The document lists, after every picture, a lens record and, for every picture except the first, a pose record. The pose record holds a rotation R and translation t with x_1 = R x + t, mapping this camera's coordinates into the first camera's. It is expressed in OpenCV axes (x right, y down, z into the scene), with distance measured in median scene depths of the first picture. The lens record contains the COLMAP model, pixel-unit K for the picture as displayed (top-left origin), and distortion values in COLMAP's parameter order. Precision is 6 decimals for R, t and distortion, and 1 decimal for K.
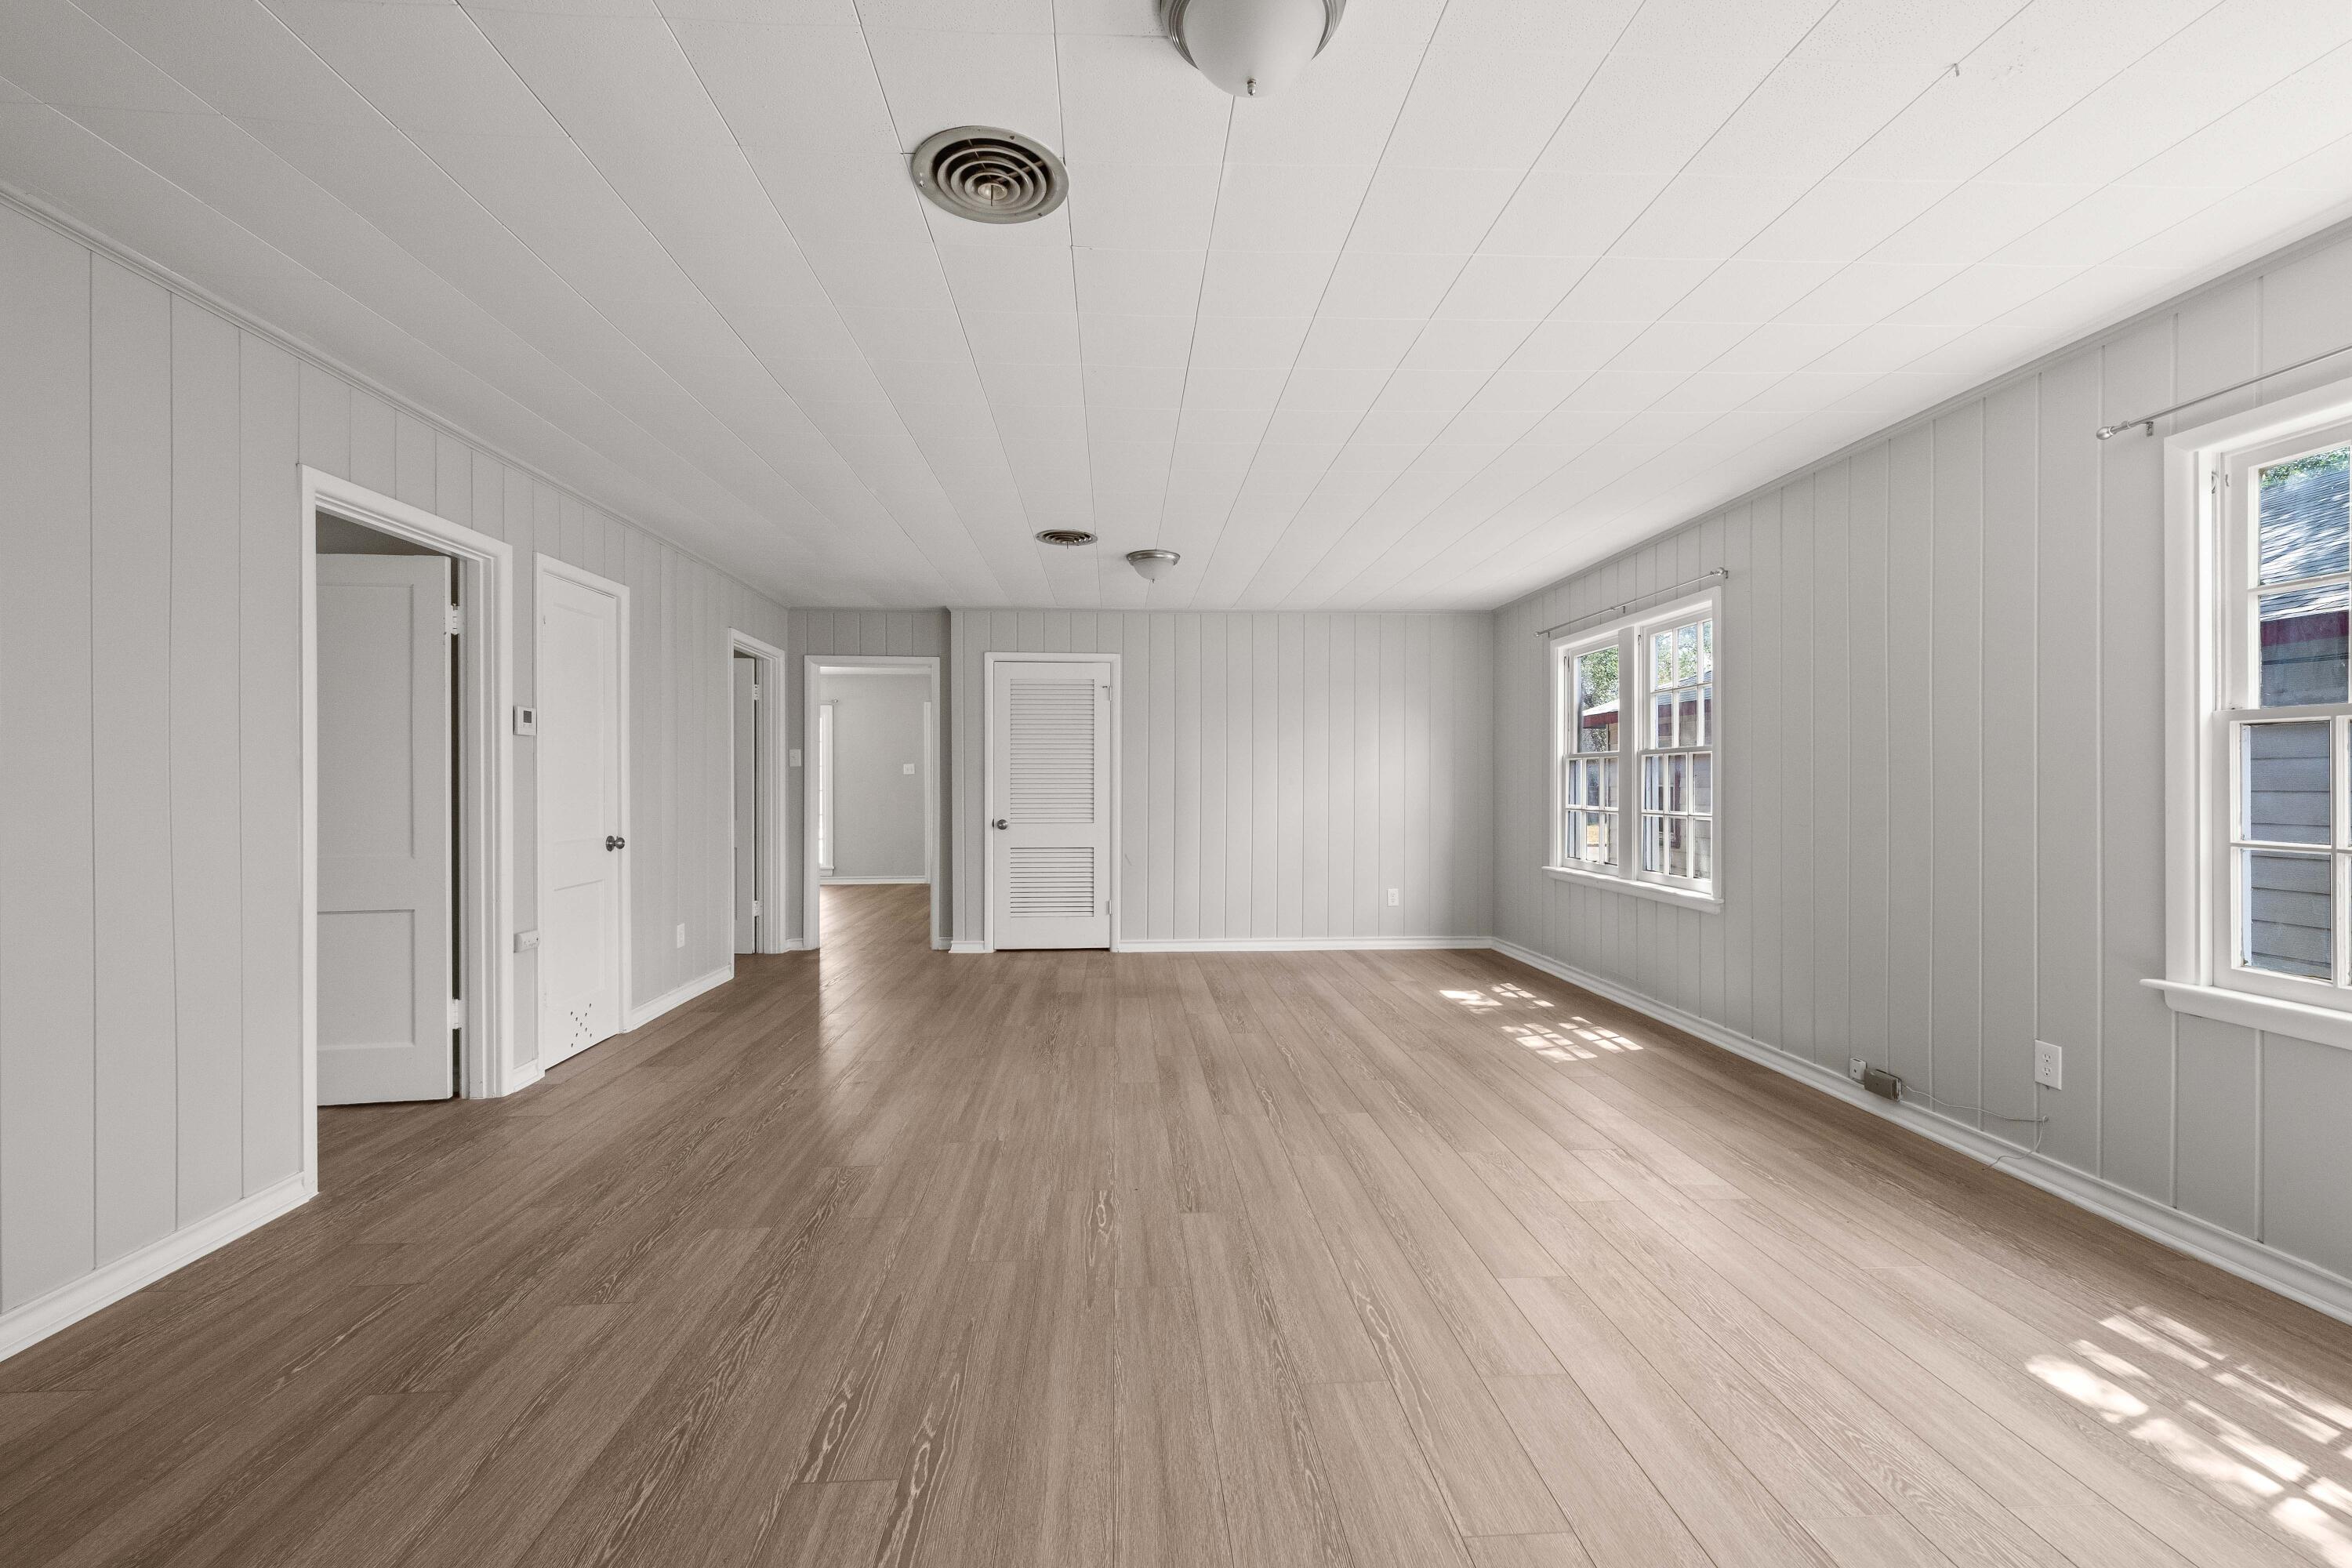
lens RADIAL K [[958.2, 0, 1173.6], [0, 958.2, 778.1], [0, 0, 1]] dist [-0.001976, -0.000244]
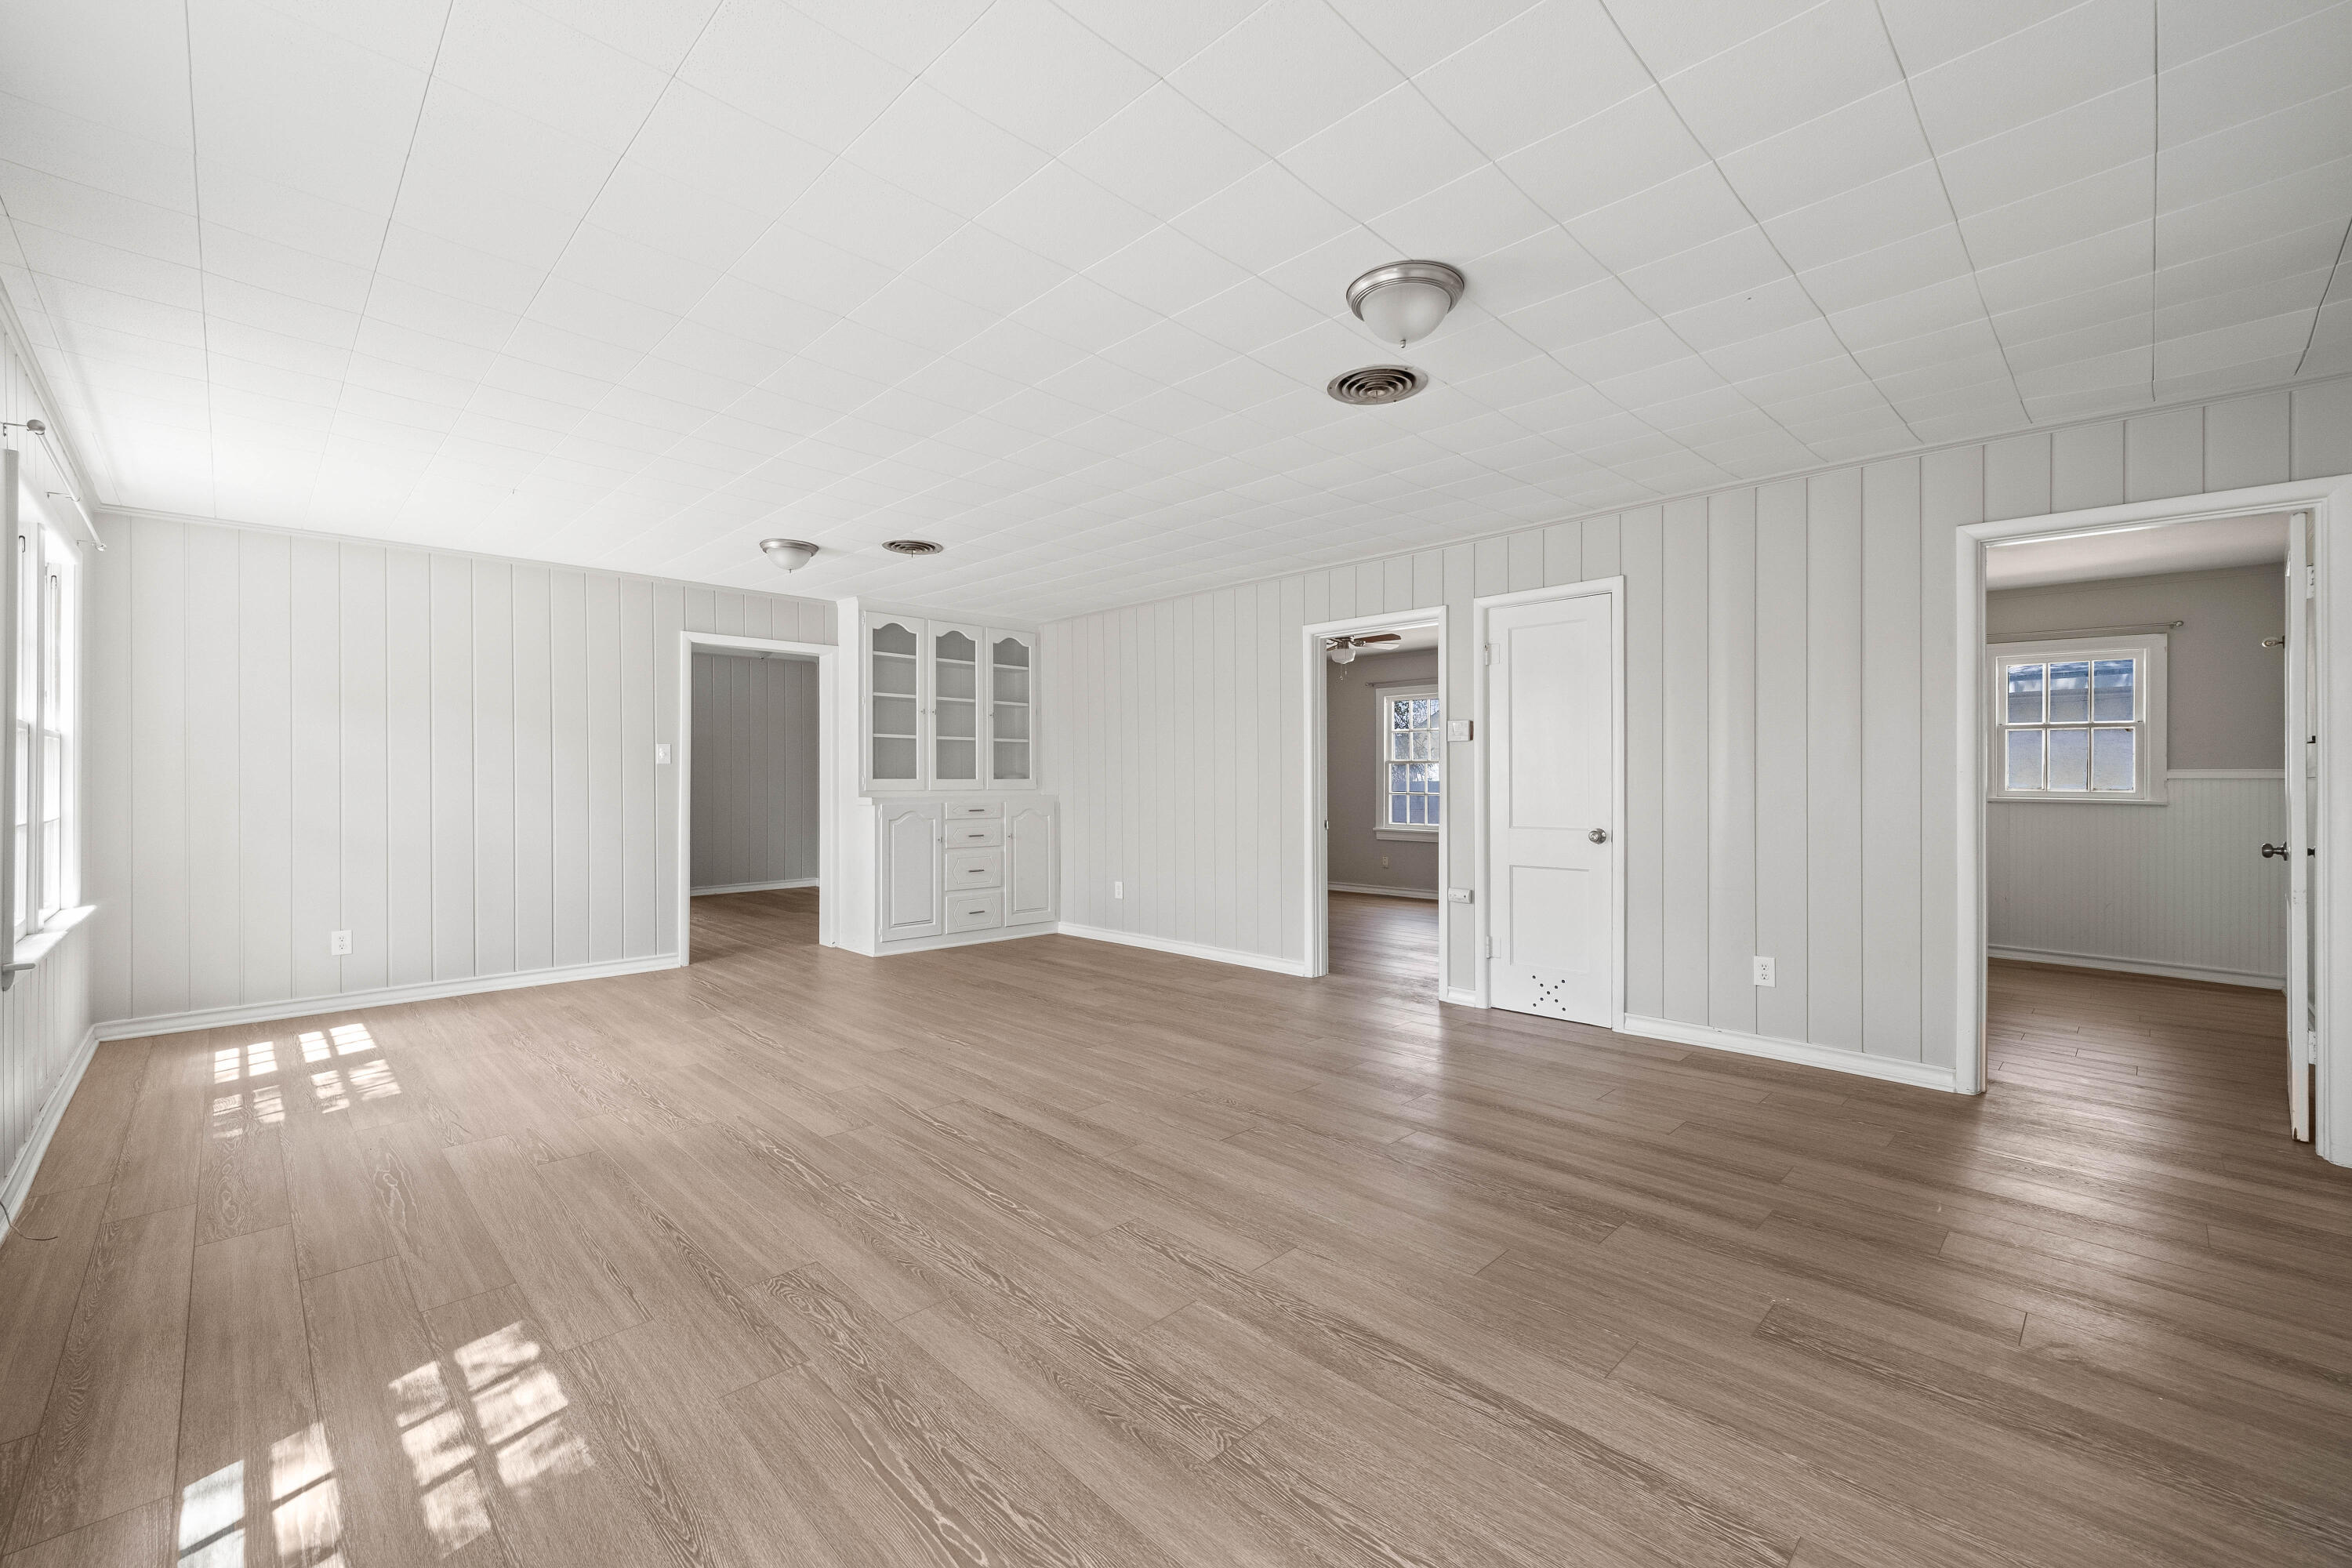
lens RADIAL K [[958.2, 0, 1171.7], [0, 958.2, 784.2], [0, 0, 1]] dist [-0.001976, -0.000244]
pose [[-0.749874, 0.006733, -0.661546, 0.490600], [0.002287, 0.999969, 0.007586, 0.004341], [0.661577, 0.004176, -0.749866, 1.681998]]
